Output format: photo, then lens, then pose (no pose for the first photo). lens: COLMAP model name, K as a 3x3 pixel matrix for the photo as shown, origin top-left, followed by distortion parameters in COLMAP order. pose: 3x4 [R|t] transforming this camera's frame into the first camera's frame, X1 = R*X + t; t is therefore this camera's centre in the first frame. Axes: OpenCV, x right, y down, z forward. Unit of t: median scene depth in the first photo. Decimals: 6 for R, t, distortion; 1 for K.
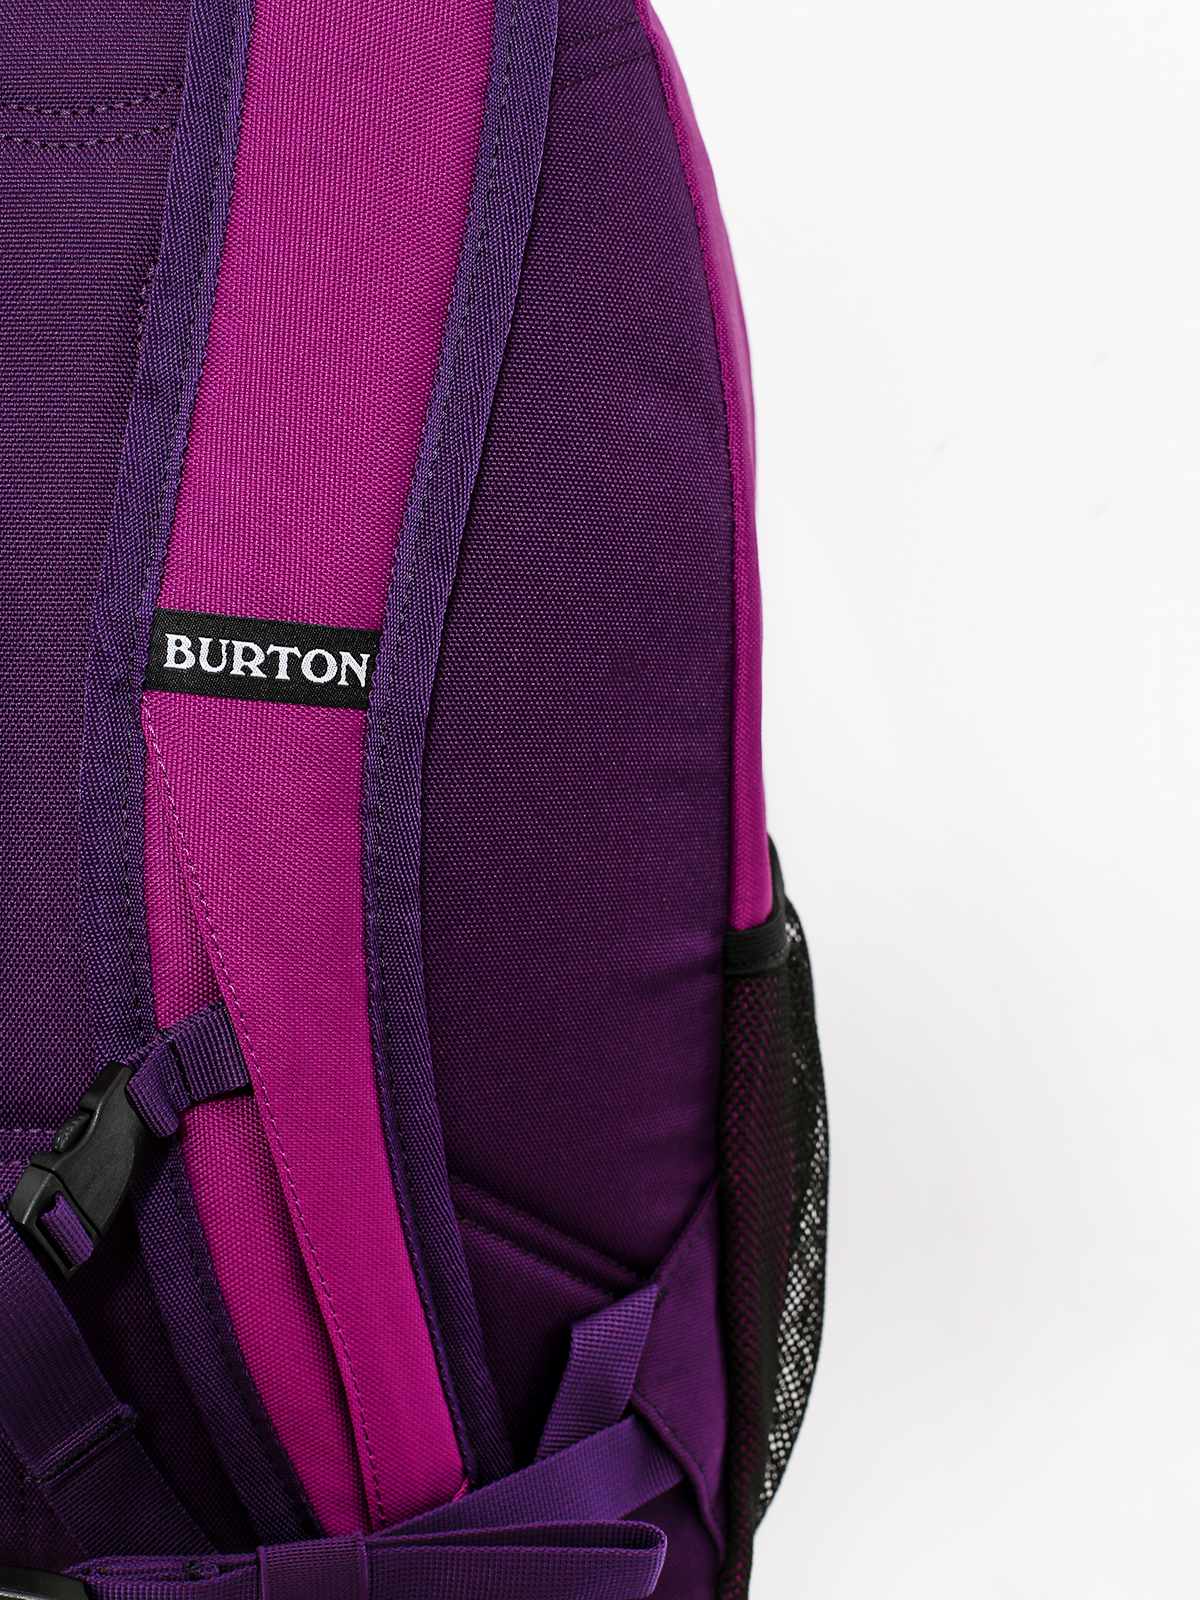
lens RADIAL K [[2544.6, 0, 600.0], [0, 2544.6, 800.0], [0, 0, 1]] dist [-0.092613, 0.063042]
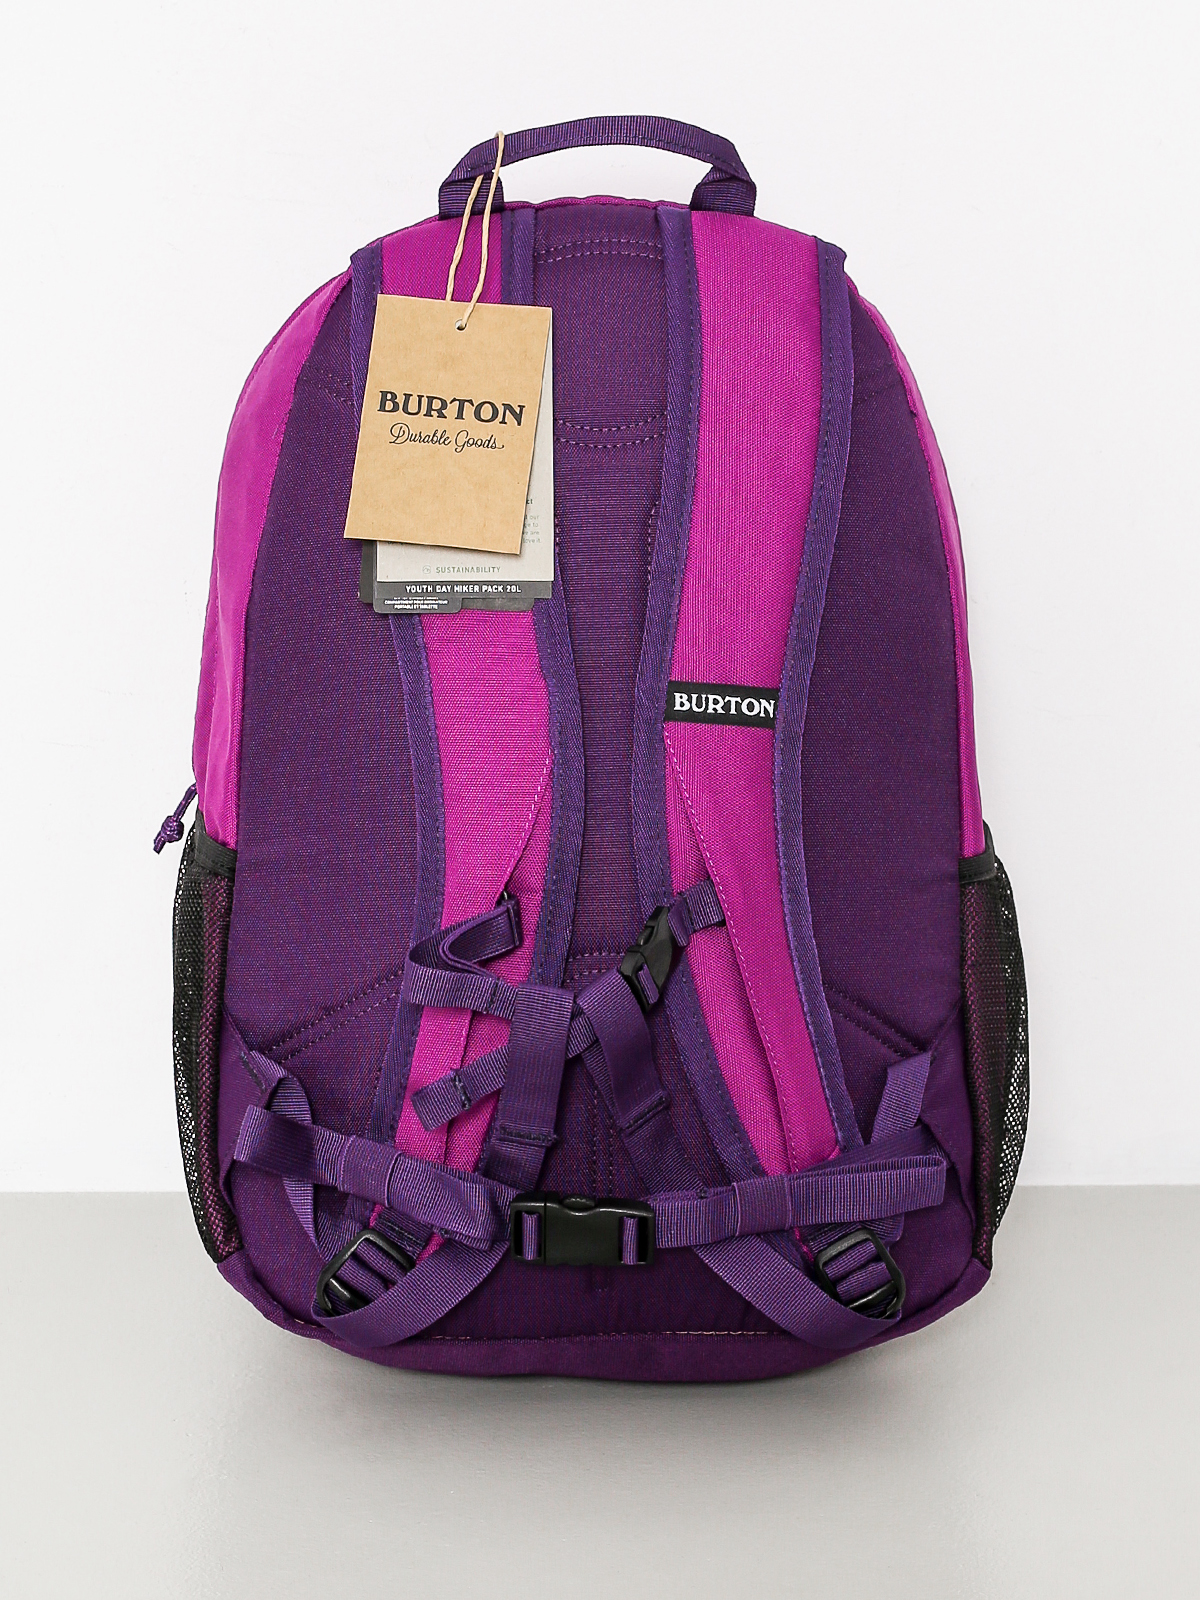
lens RADIAL K [[2544.6, 0, 600.0], [0, 2544.6, 800.0], [0, 0, 1]] dist [-0.092613, 0.063042]
pose [[0.996113, -0.041491, -0.077699, -0.076400], [0.036717, 0.997407, -0.061899, 0.138218], [0.080066, 0.058806, 0.995053, -0.977614]]
